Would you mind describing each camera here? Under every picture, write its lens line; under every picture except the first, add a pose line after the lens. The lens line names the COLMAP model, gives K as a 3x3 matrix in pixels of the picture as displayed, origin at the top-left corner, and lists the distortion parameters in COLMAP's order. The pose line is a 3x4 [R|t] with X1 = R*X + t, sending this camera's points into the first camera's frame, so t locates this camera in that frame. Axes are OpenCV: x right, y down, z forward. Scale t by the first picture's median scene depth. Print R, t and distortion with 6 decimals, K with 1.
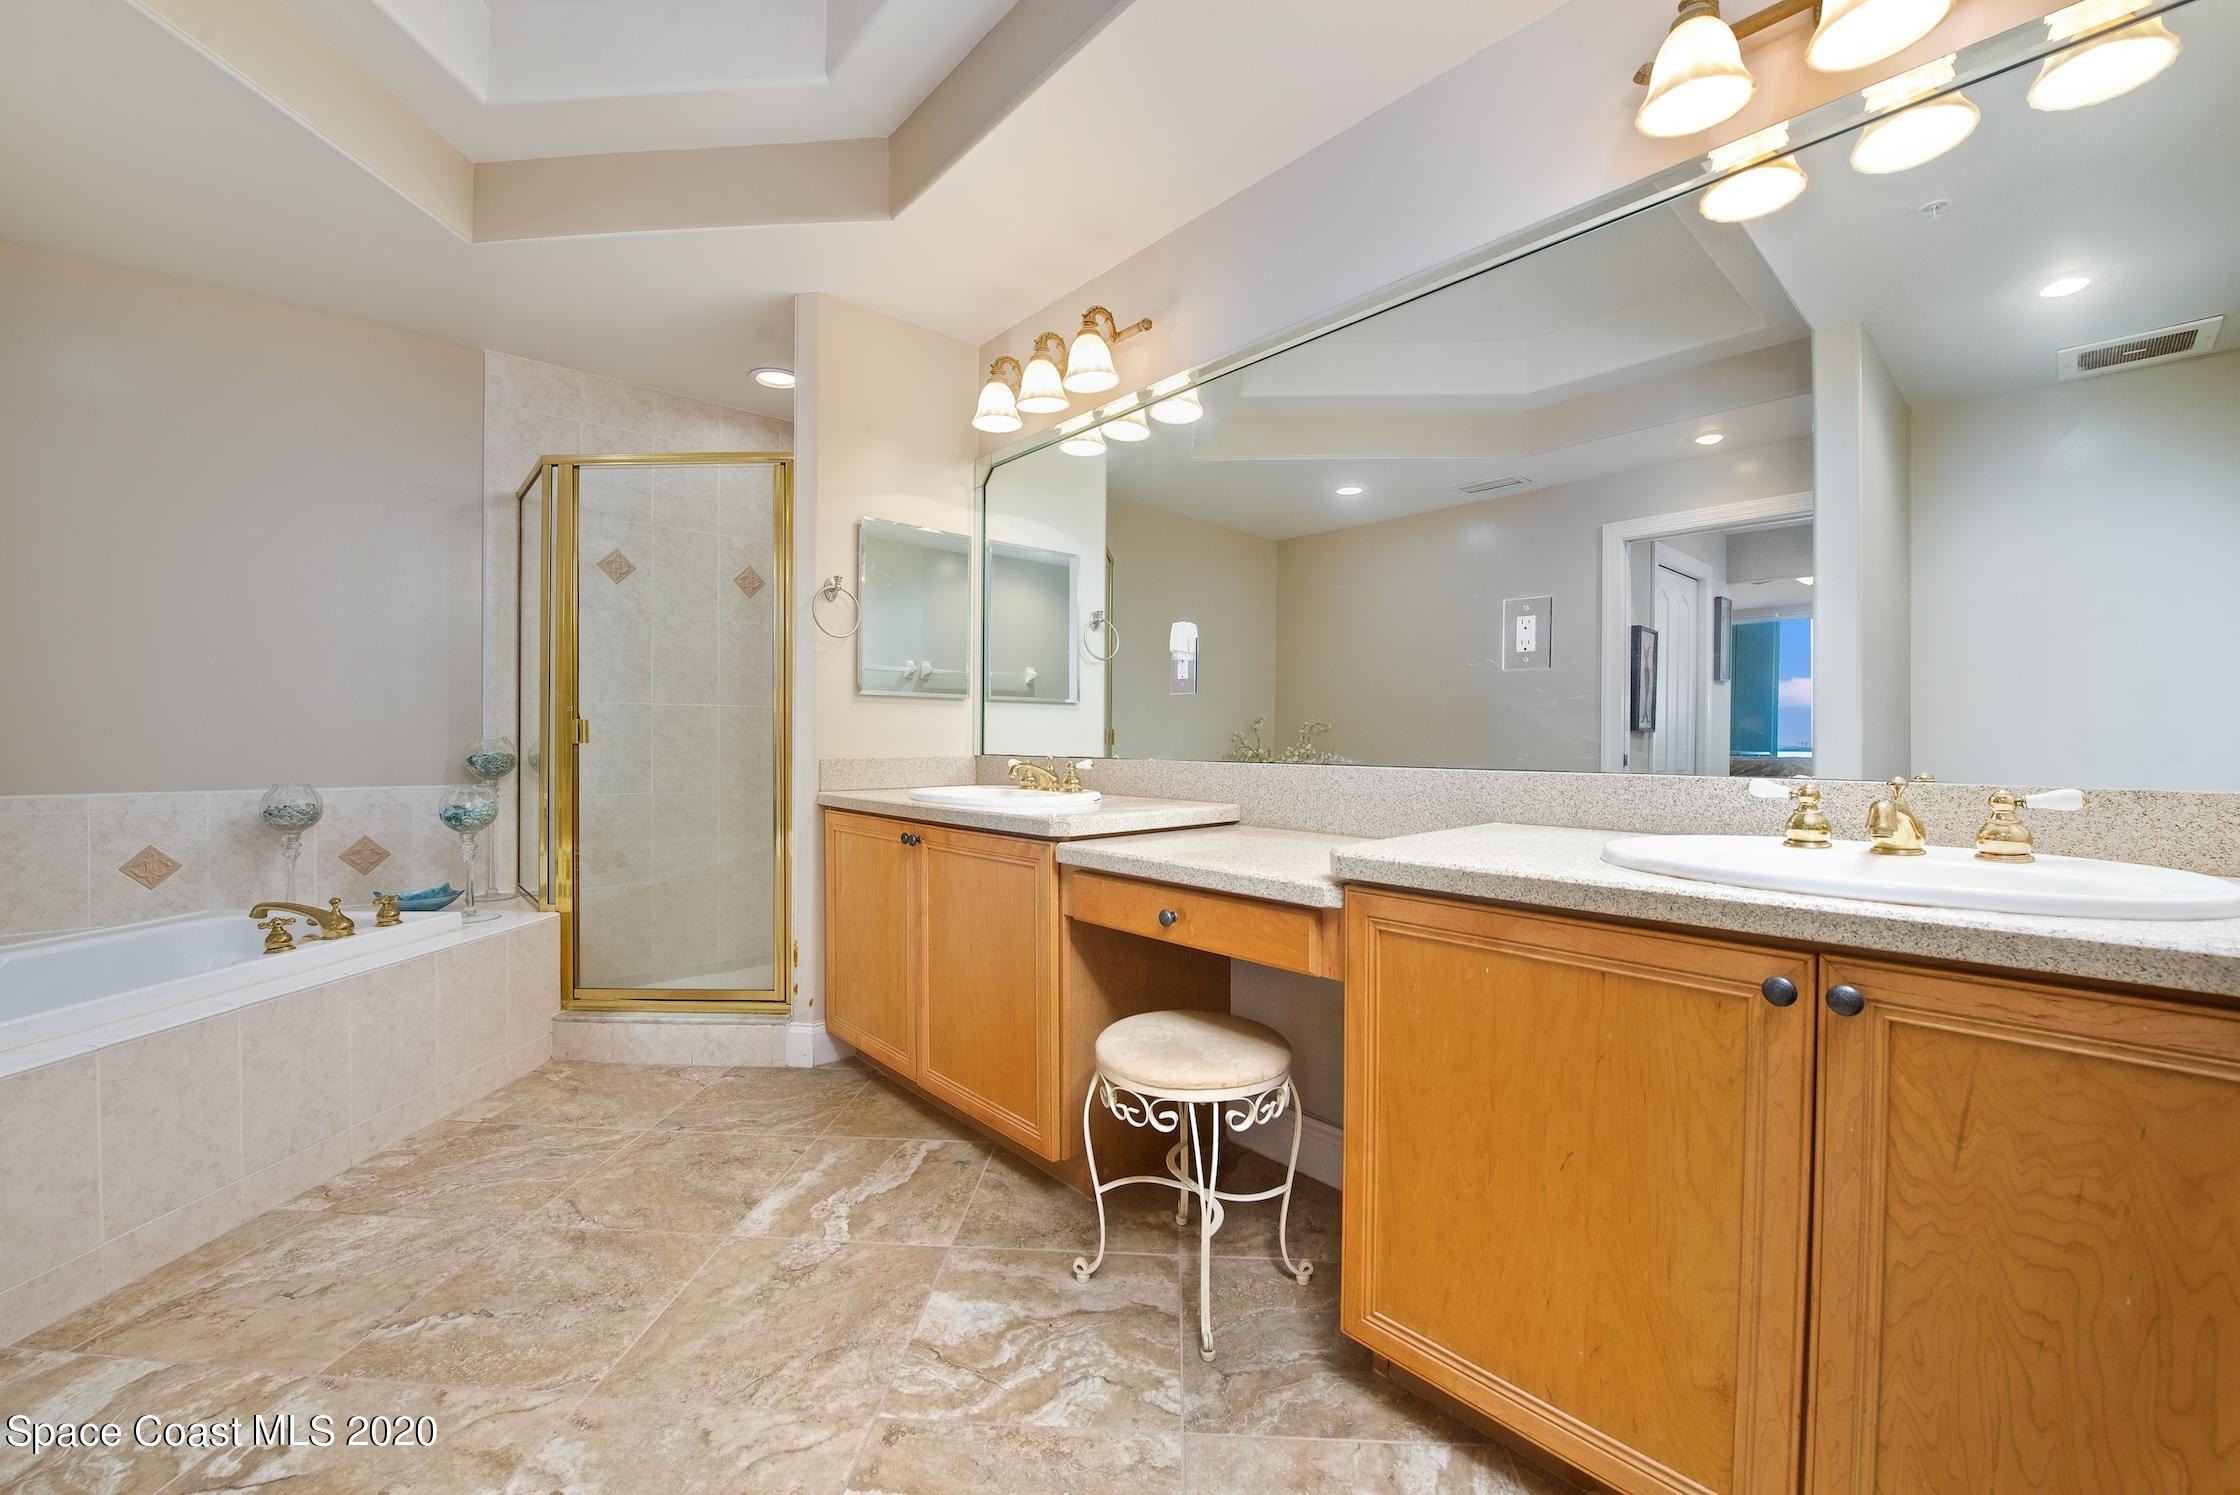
lens RADIAL K [[829.1, 0, 1120.0], [0, 829.1, 747.5], [0, 0, 1]] dist [-0.020214, -0.000346]
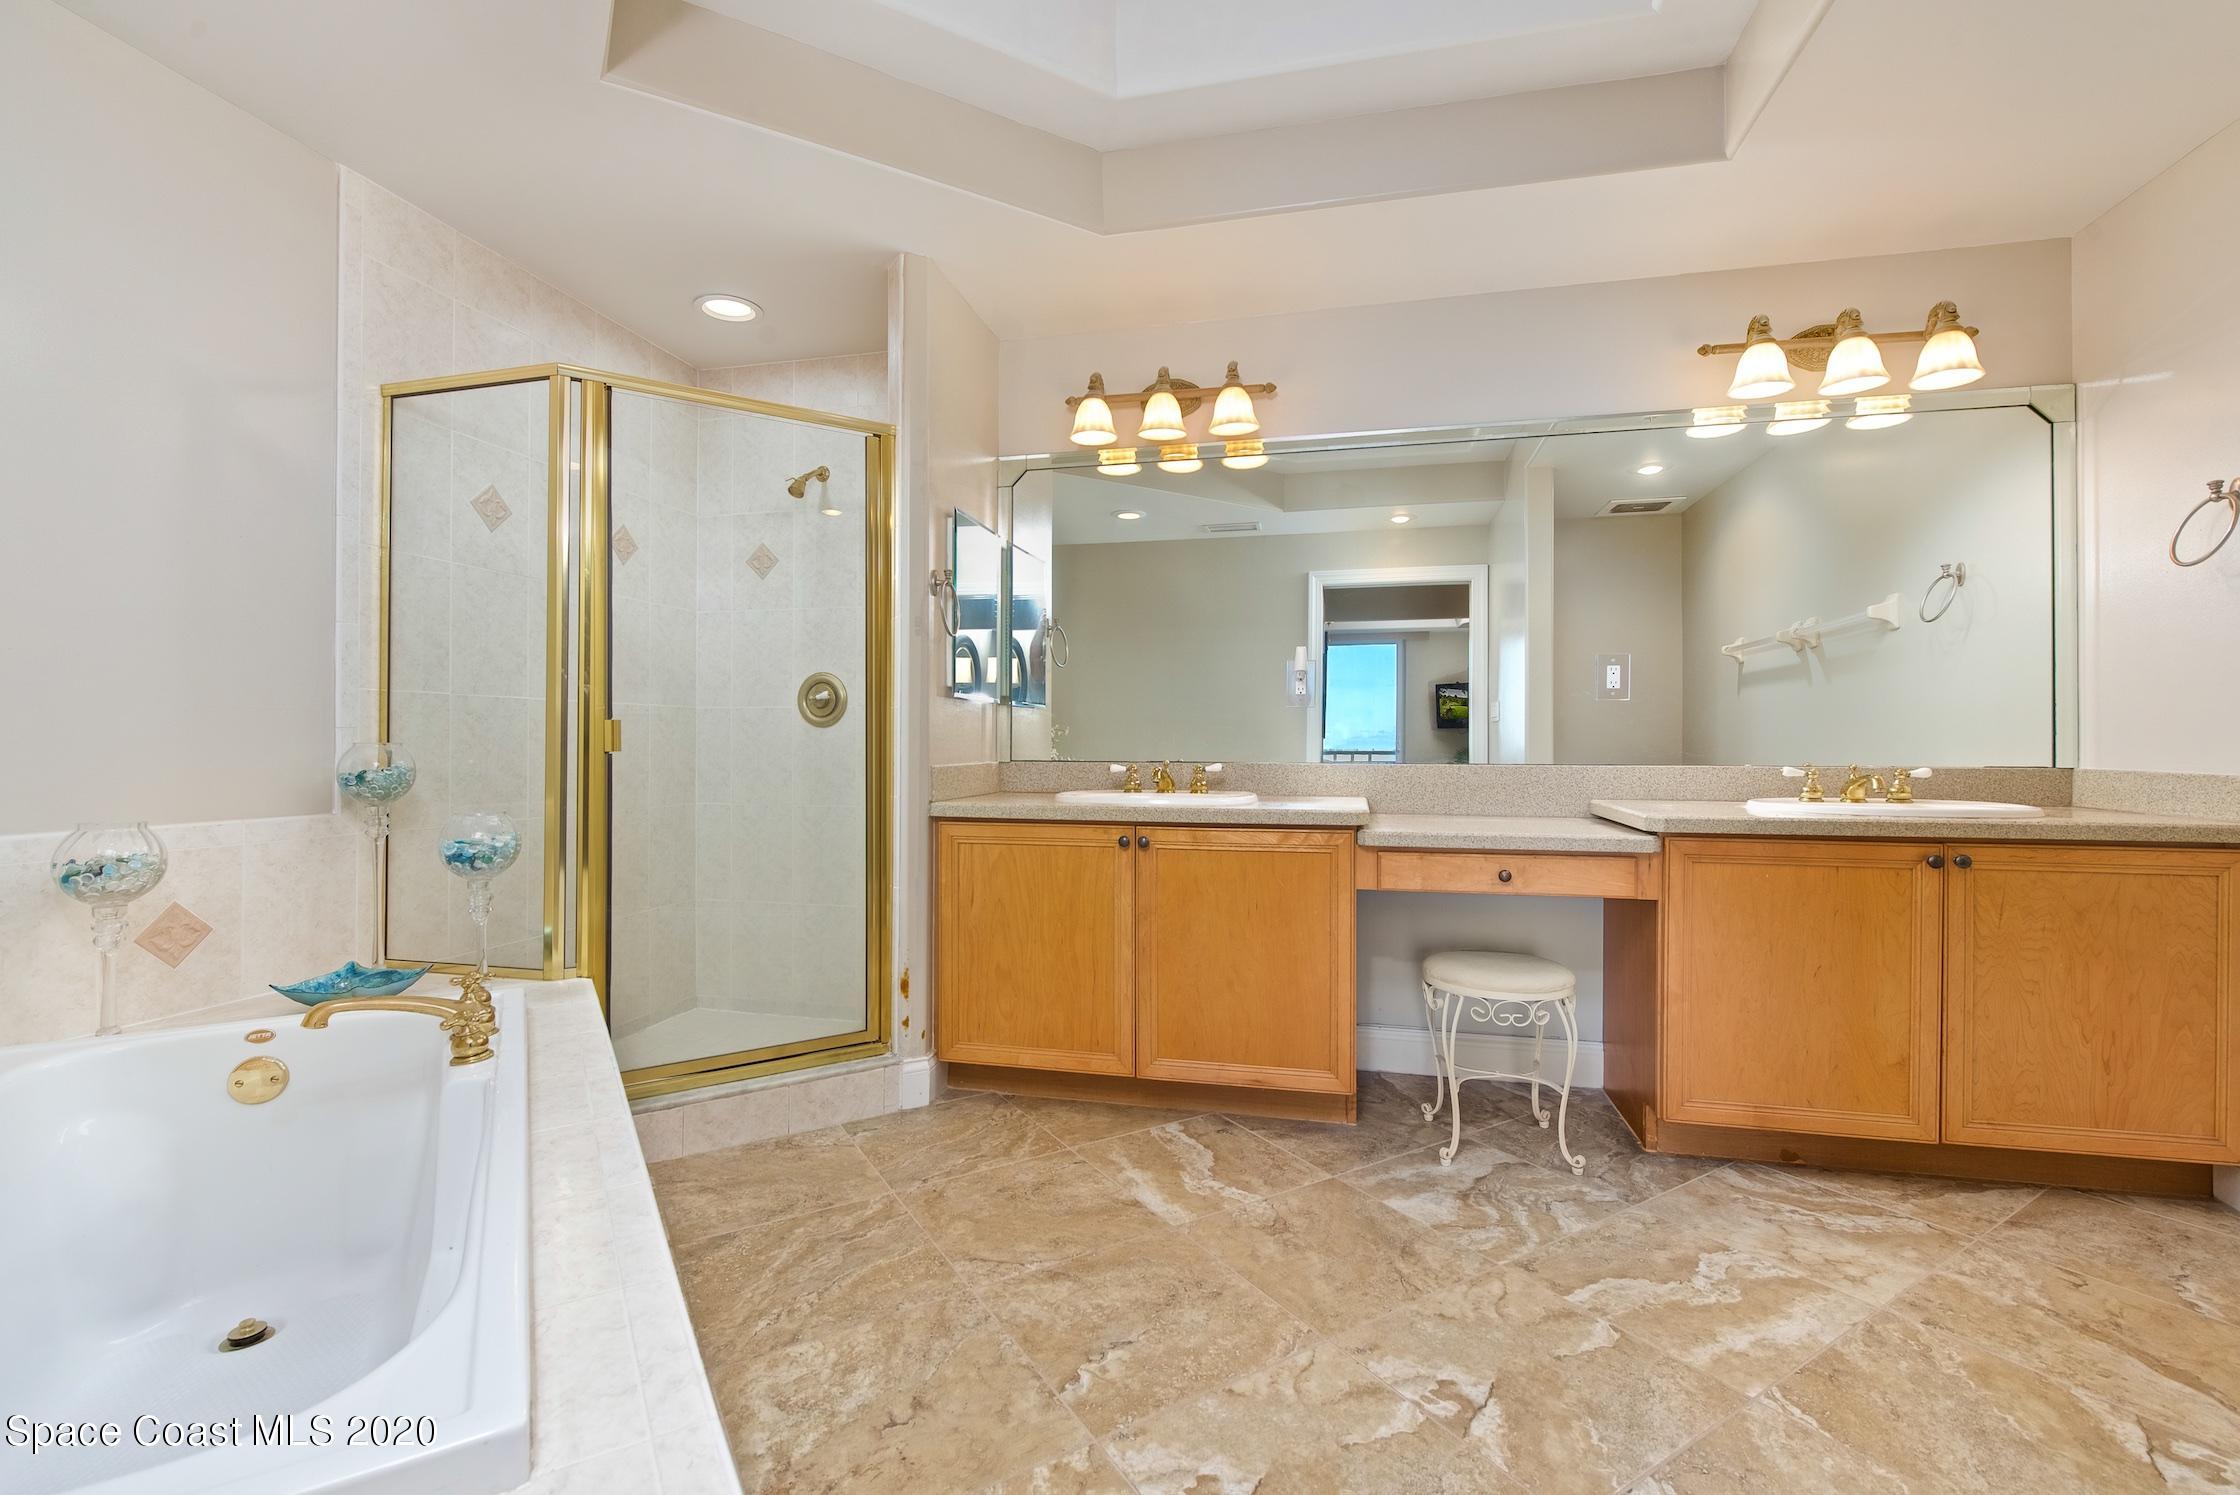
lens RADIAL K [[878.0, 0, 1120.0], [0, 878.0, 747.5], [0, 0, 1]] dist [-0.004321, -0.000150]
pose [[0.844926, -0.003007, 0.534875, -1.067526], [0.006207, 0.999972, -0.004183, -0.003670], [-0.534847, 0.006854, 0.844921, 0.093145]]
